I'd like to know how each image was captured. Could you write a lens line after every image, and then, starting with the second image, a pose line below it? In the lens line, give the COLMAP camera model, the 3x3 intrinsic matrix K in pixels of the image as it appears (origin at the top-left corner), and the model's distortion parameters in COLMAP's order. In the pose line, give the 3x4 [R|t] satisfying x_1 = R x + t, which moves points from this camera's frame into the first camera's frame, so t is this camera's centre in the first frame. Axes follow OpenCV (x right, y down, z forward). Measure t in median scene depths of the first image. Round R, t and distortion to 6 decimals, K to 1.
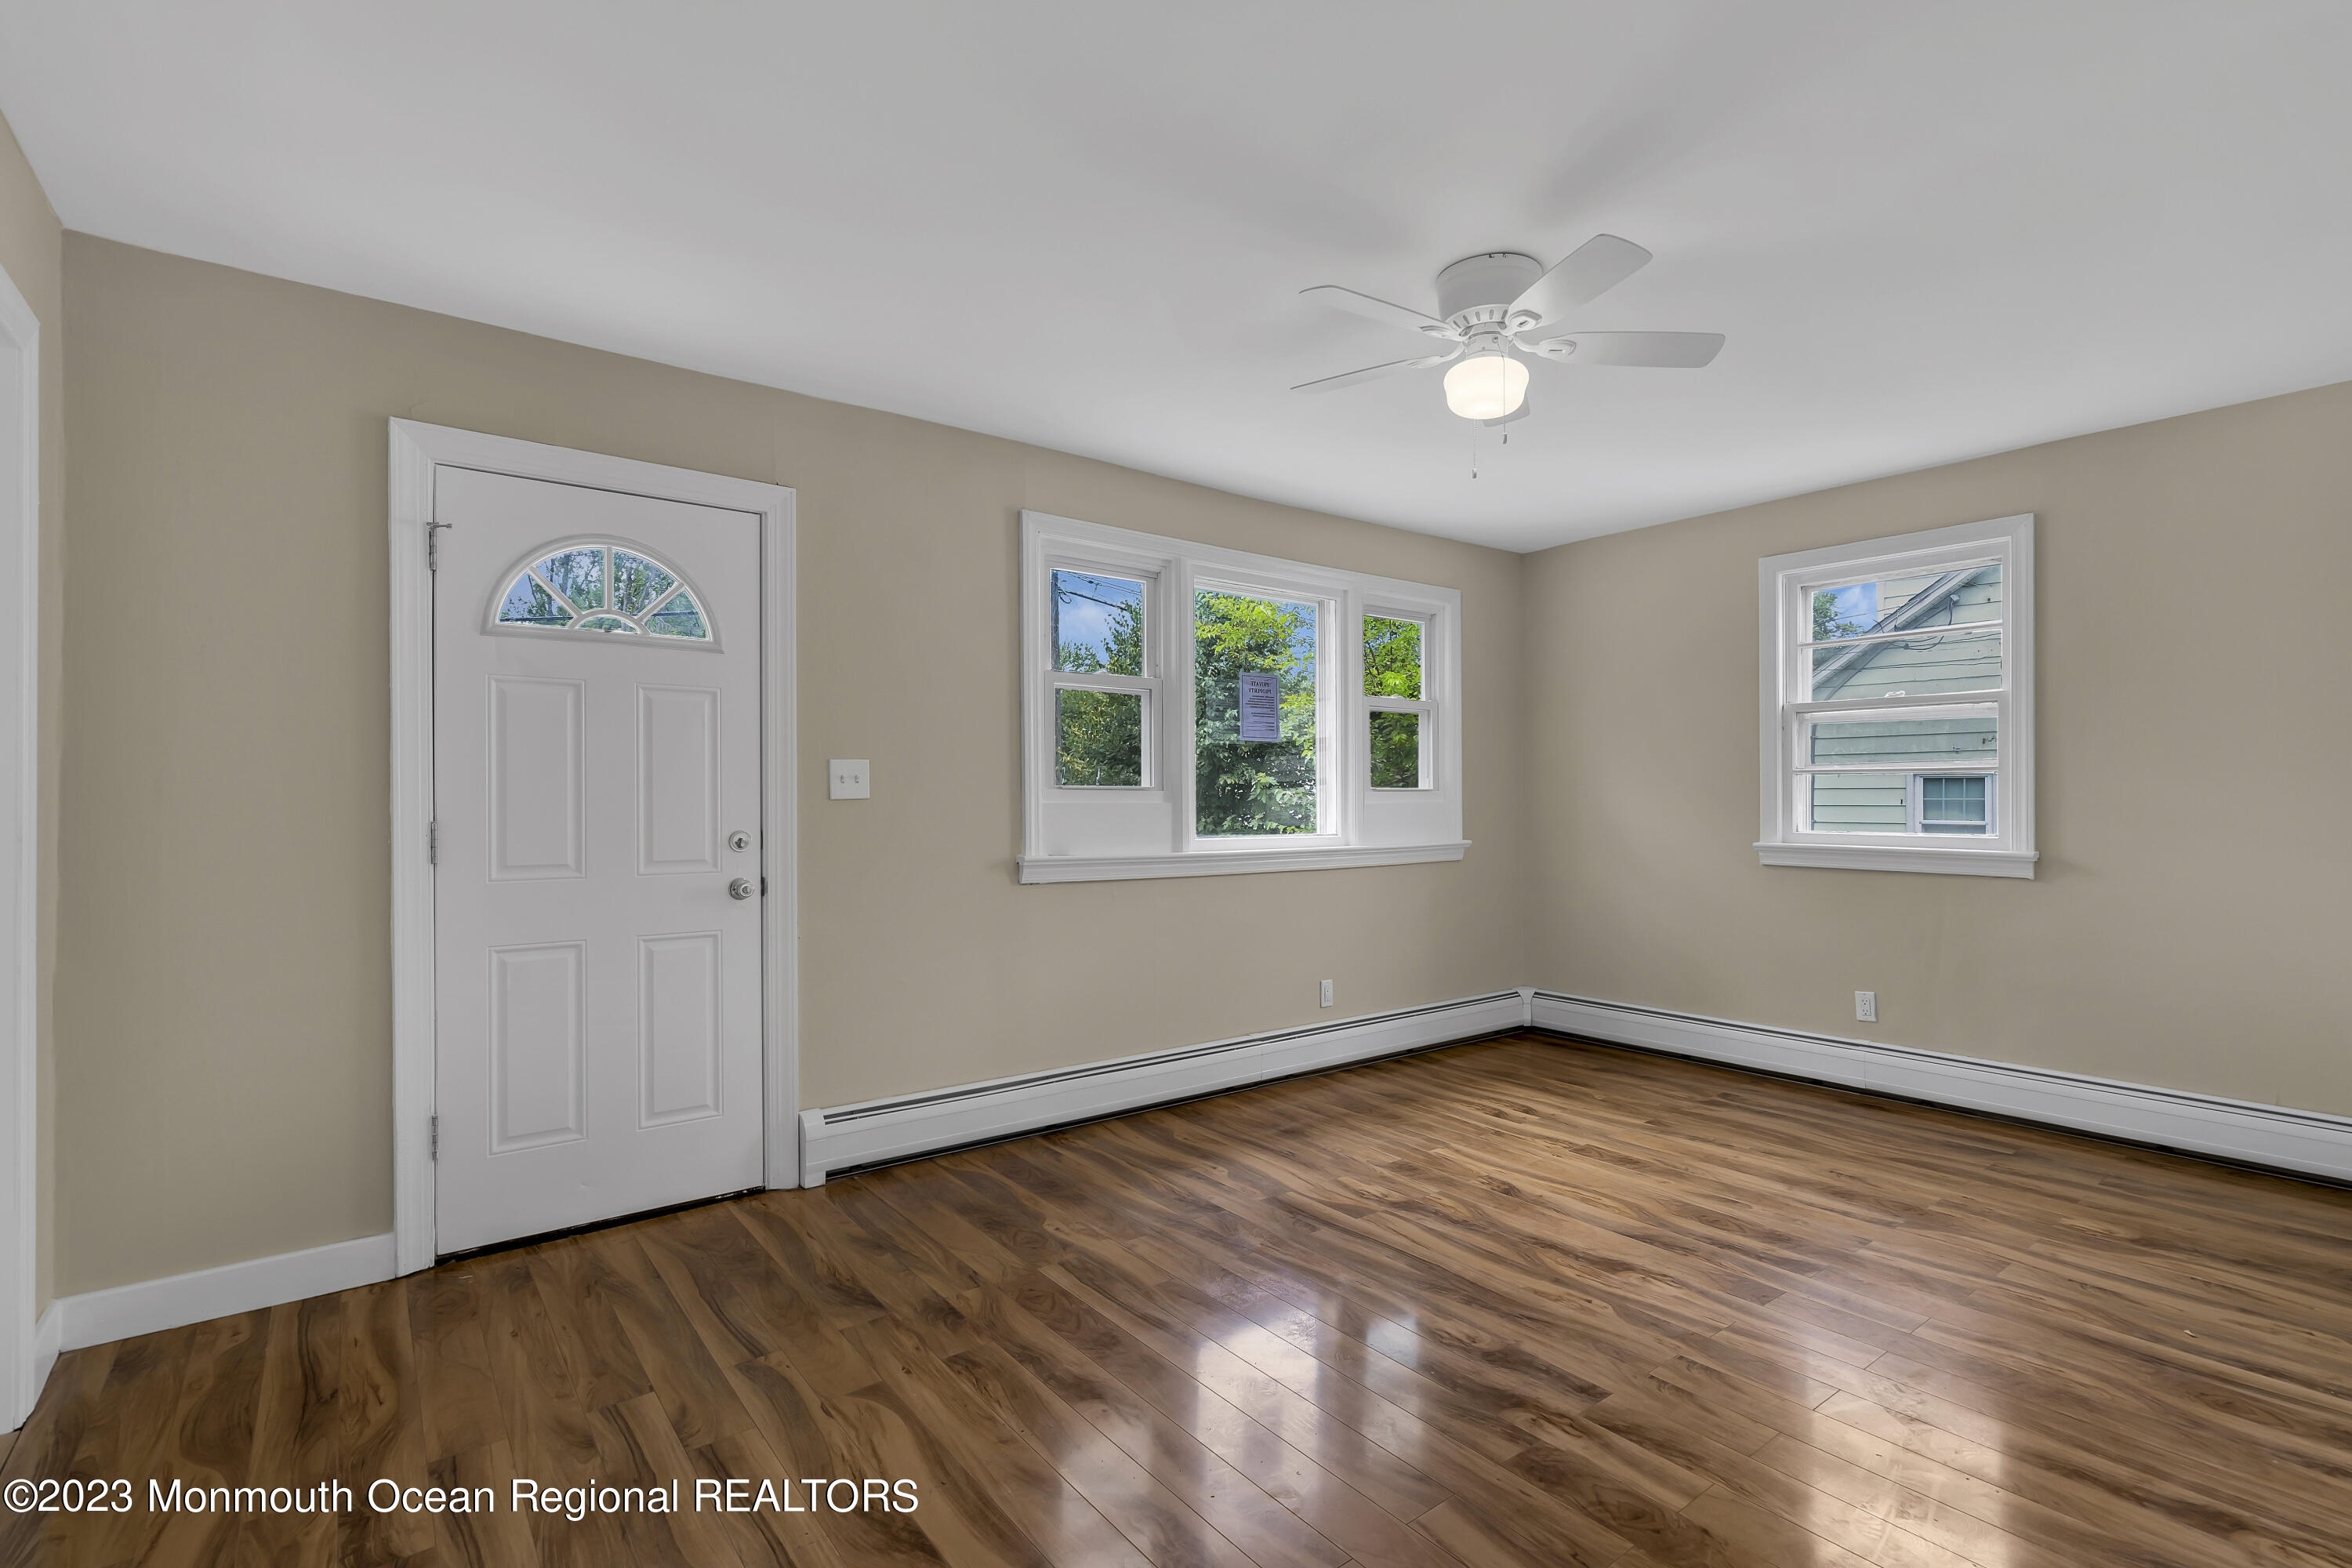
lens RADIAL K [[1087.7, 0, 1187.3], [0, 1087.7, 795.2], [0, 0, 1]] dist [-0.007131, 0.003240]
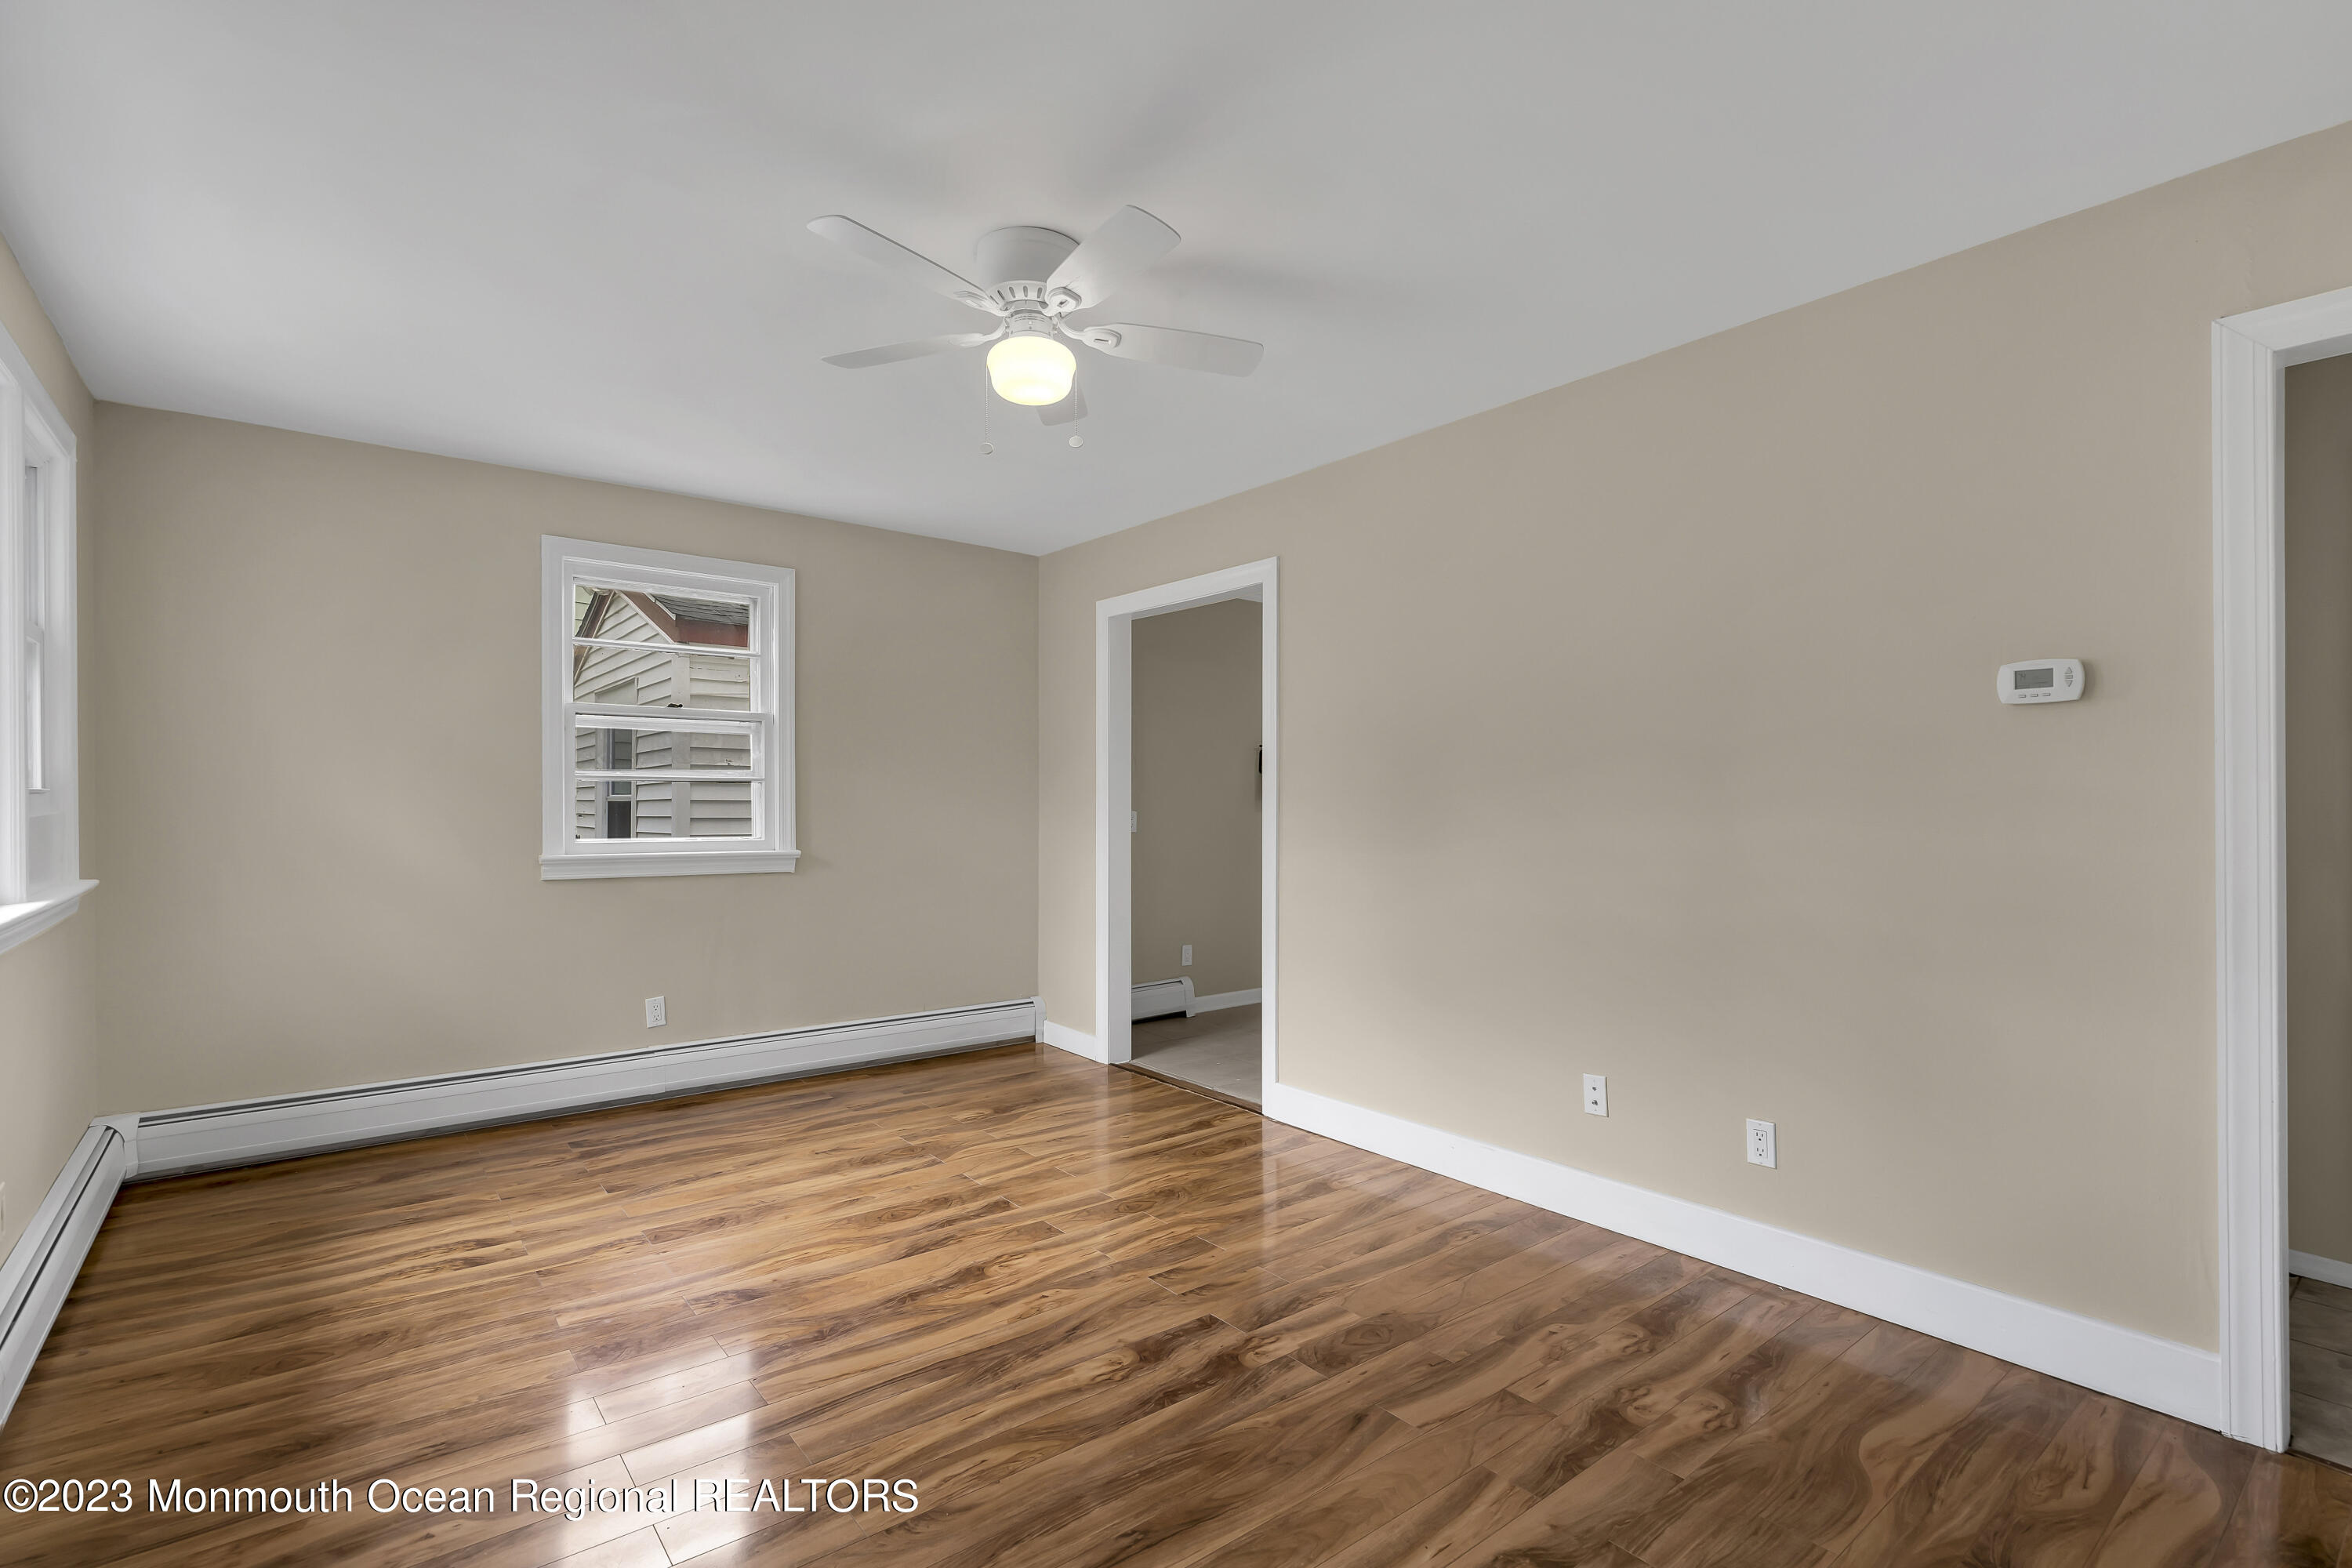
lens RADIAL K [[1087.7, 0, 1183.1], [0, 1087.7, 801.4], [0, 0, 1]] dist [-0.007131, 0.003240]
pose [[-0.020506, 0.001423, 0.999789, -0.520132], [-0.004170, 0.999990, -0.001508, -0.002745], [-0.999781, -0.004200, -0.020500, 0.696821]]
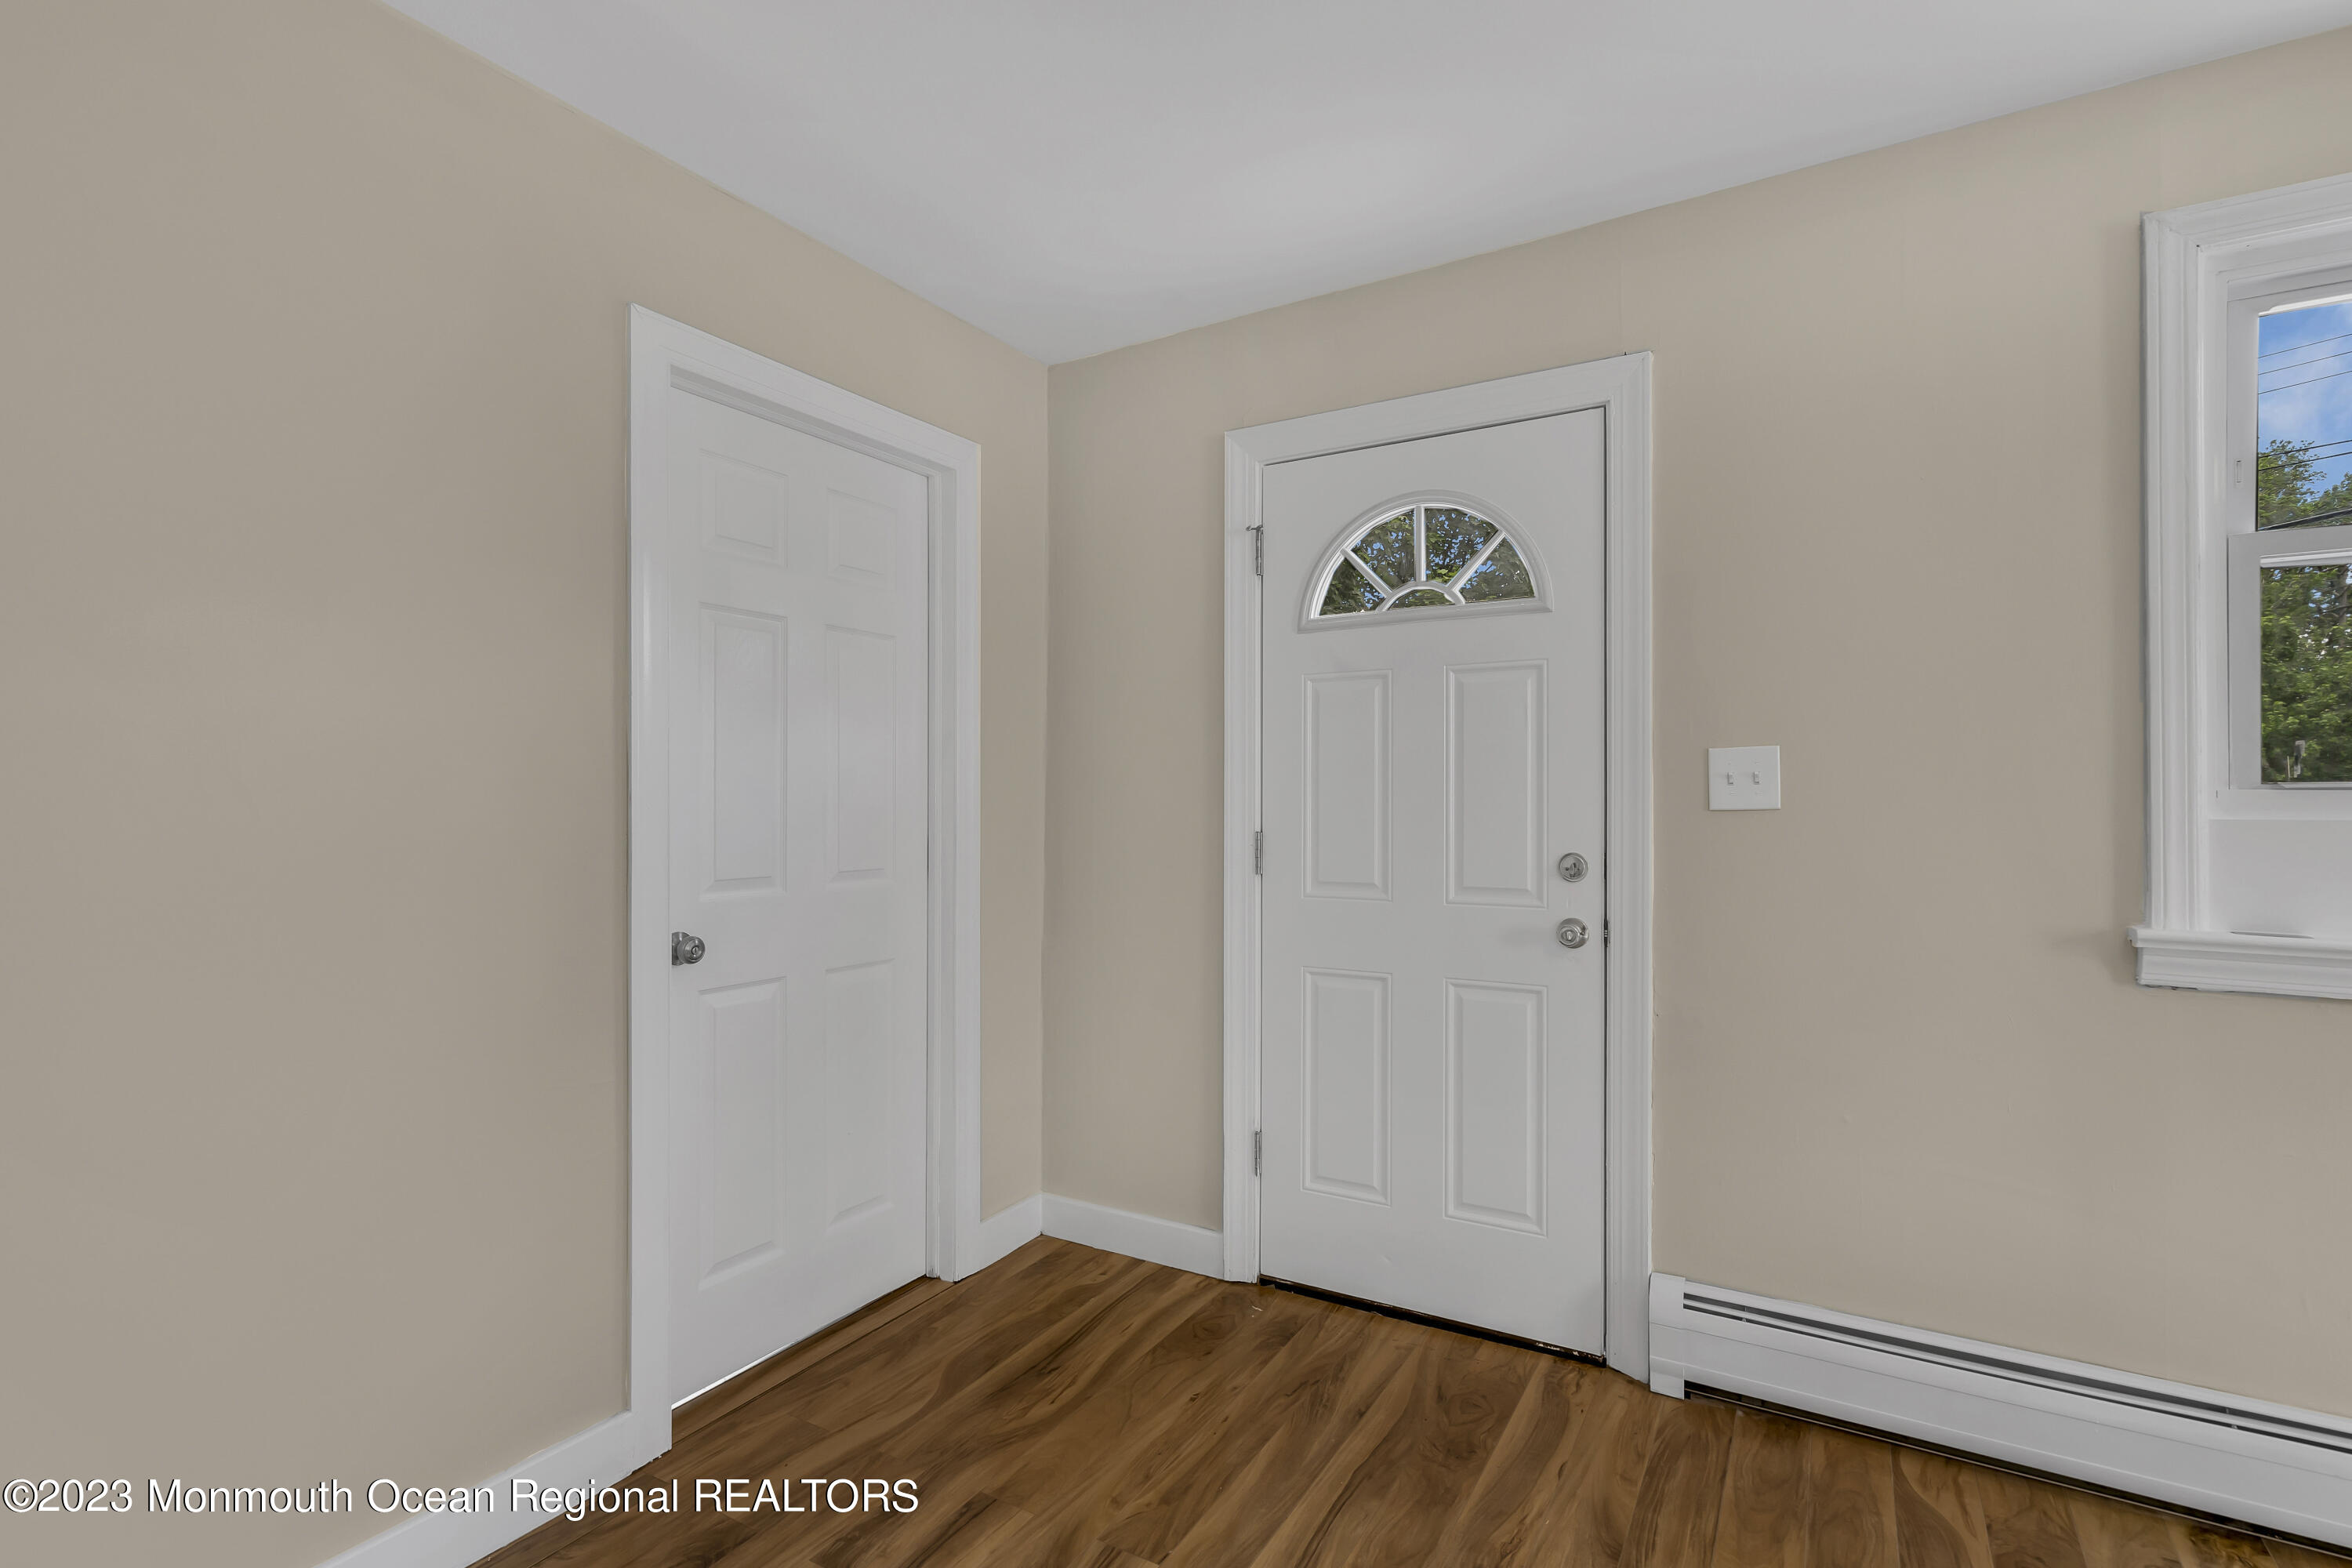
lens RADIAL K [[1087.7, 0, 1182.2], [0, 1087.7, 805.0], [0, 0, 1]] dist [-0.007131, 0.003240]
pose [[0.363618, 0.003228, -0.931543, 0.166162], [0.003771, 0.999981, 0.004937, -0.003777], [0.931541, -0.005307, 0.363599, 0.487984]]
